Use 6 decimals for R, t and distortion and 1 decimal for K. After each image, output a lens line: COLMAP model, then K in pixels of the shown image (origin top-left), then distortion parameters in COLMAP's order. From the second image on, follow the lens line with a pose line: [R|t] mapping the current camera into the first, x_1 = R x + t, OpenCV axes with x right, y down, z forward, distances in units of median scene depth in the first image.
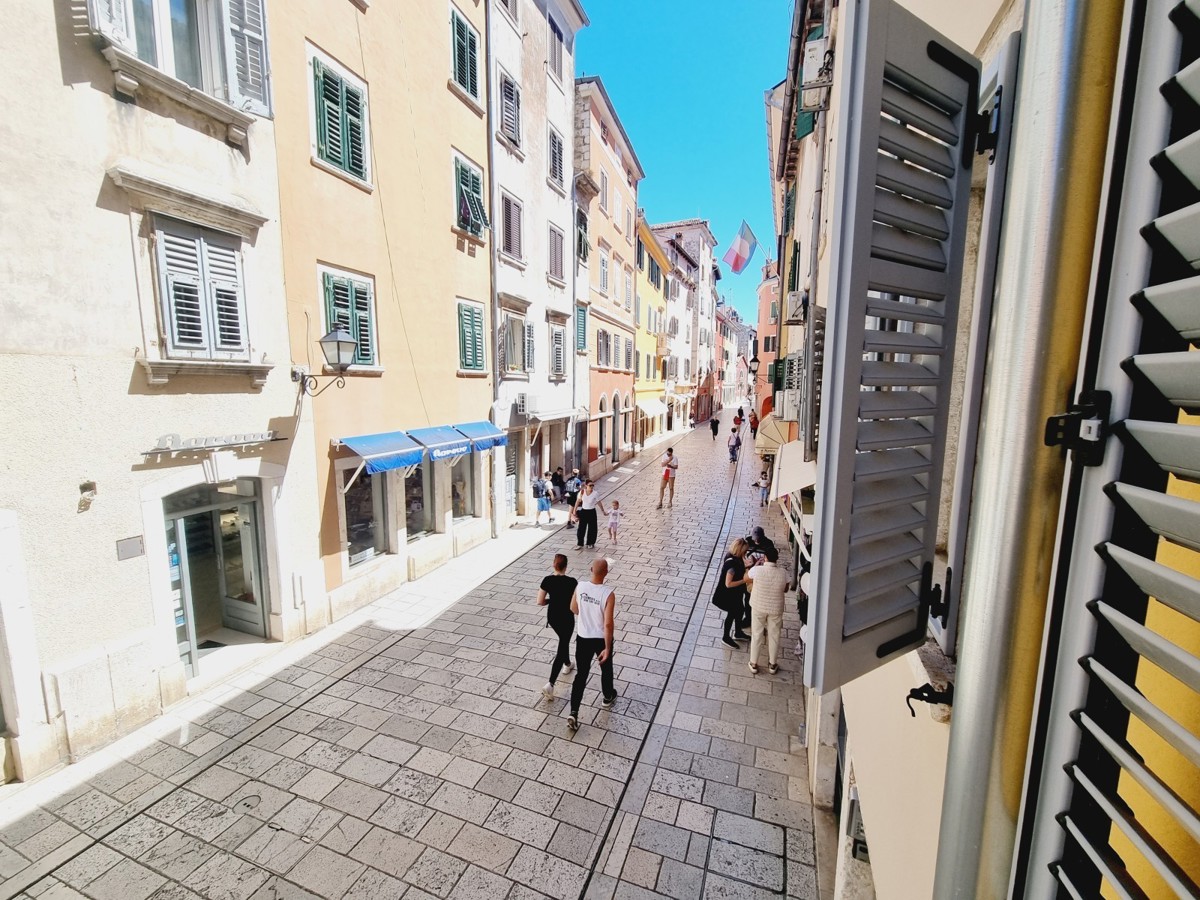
lens RADIAL K [[488.6, 0, 608.9], [0, 488.6, 447.5], [0, 0, 1]] dist [-0.005072, -0.000357]
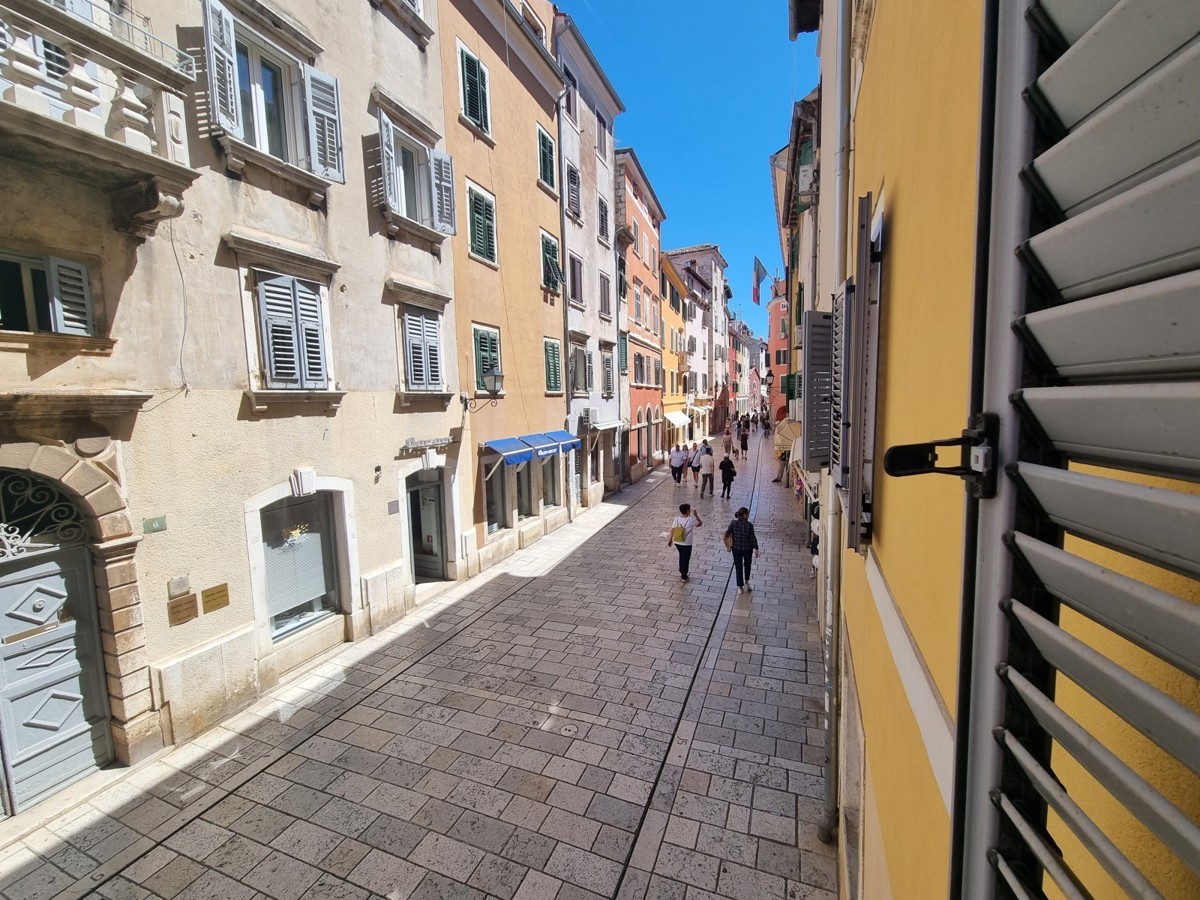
lens RADIAL K [[511.6, 0, 600.0], [0, 511.6, 450.0], [0, 0, 1]] dist [-0.011891, -0.000115]
pose [[0.999223, -0.029138, -0.026535, -0.105055], [0.028287, 0.999090, -0.031922, 0.037979], [0.027441, 0.031146, 0.999138, -0.299437]]
